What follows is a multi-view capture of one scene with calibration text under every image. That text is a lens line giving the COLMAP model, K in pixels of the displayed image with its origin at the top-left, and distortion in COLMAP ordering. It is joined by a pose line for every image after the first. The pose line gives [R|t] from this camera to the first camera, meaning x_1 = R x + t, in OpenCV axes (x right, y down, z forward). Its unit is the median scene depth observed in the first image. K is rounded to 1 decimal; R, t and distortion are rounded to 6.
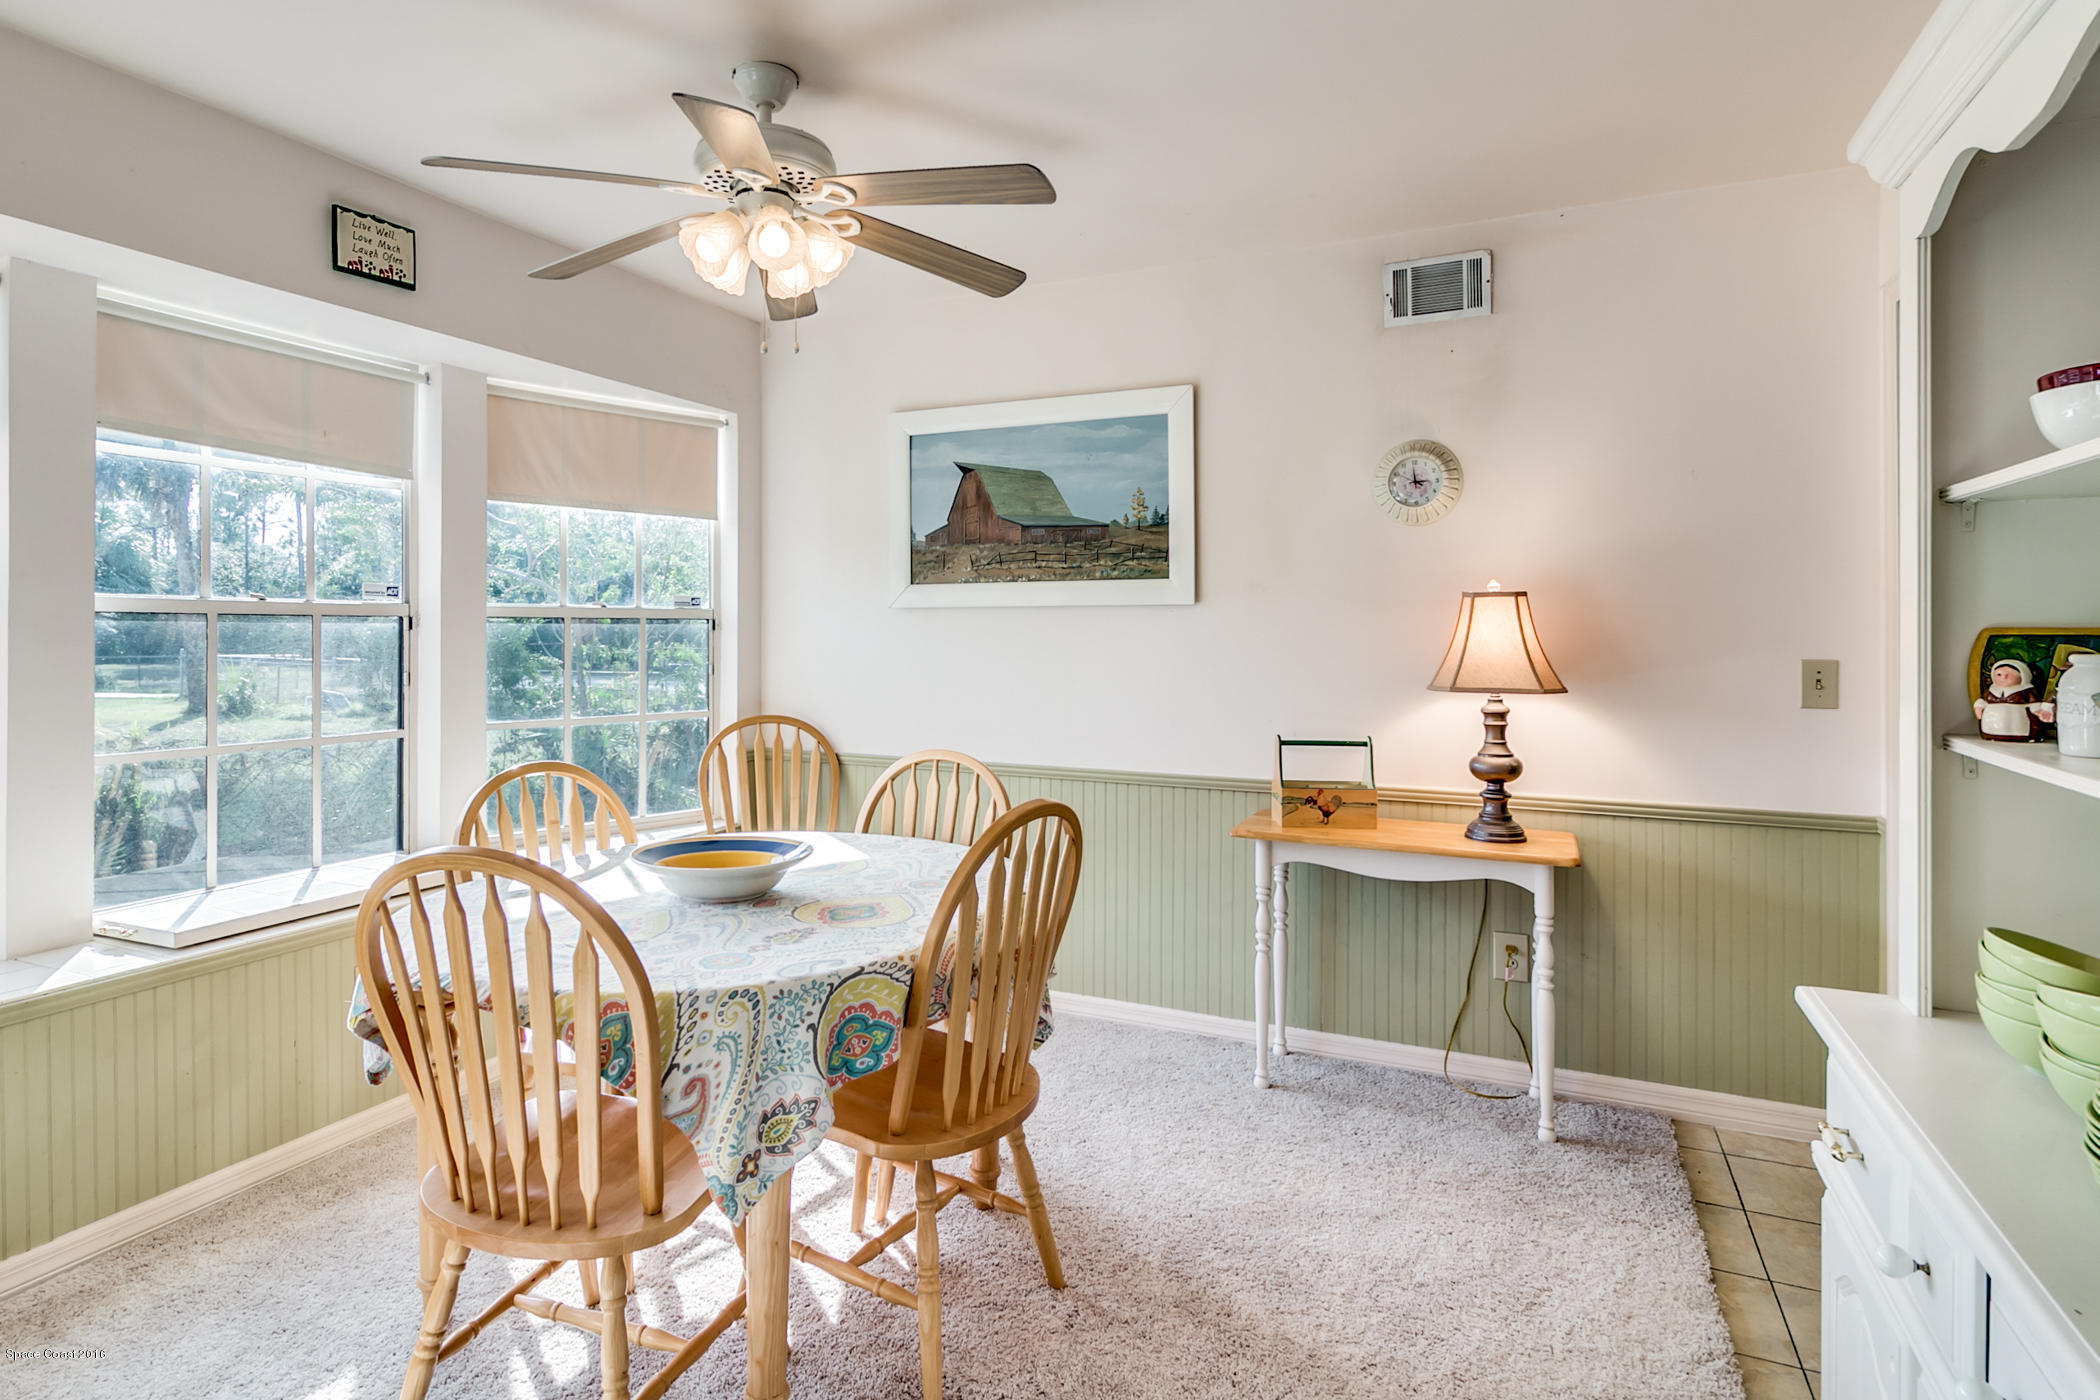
lens RADIAL K [[1094.5, 0, 1046.9], [0, 1094.5, 649.4], [0, 0, 1]] dist [-0.000961, -0.000302]
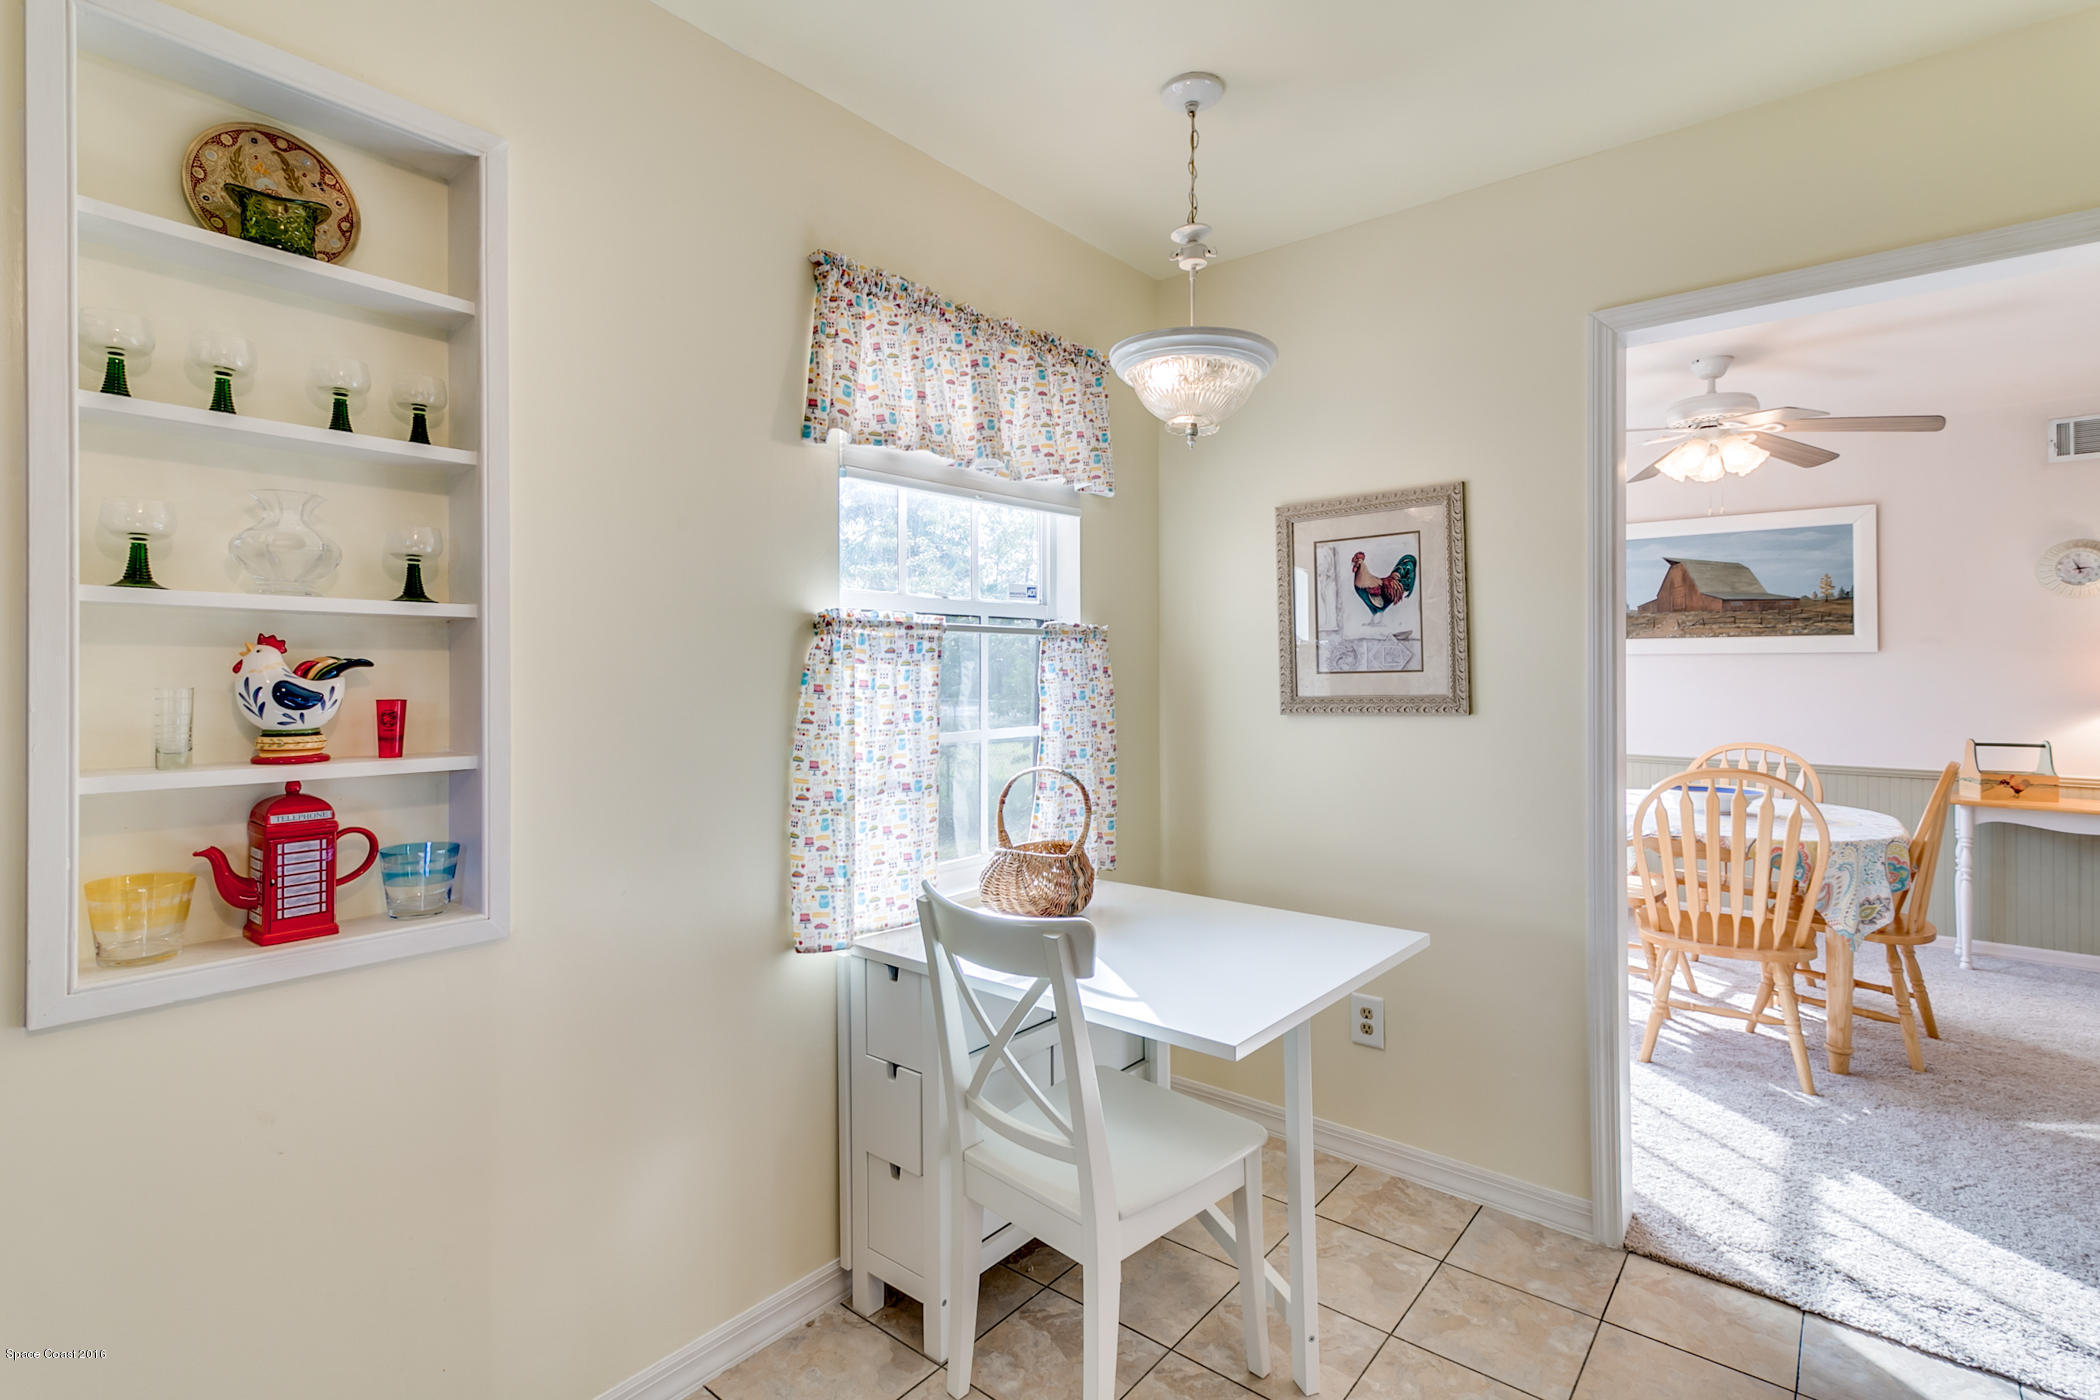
lens RADIAL K [[986.3, 0, 1058.1], [0, 986.3, 681.2], [0, 0, 1]] dist [0.002346, 0.000203]
pose [[0.970757, 0.004496, -0.240023, -0.614669], [-0.005938, 0.999968, -0.005284, 0.012066], [0.239991, 0.006555, 0.970753, -0.561007]]
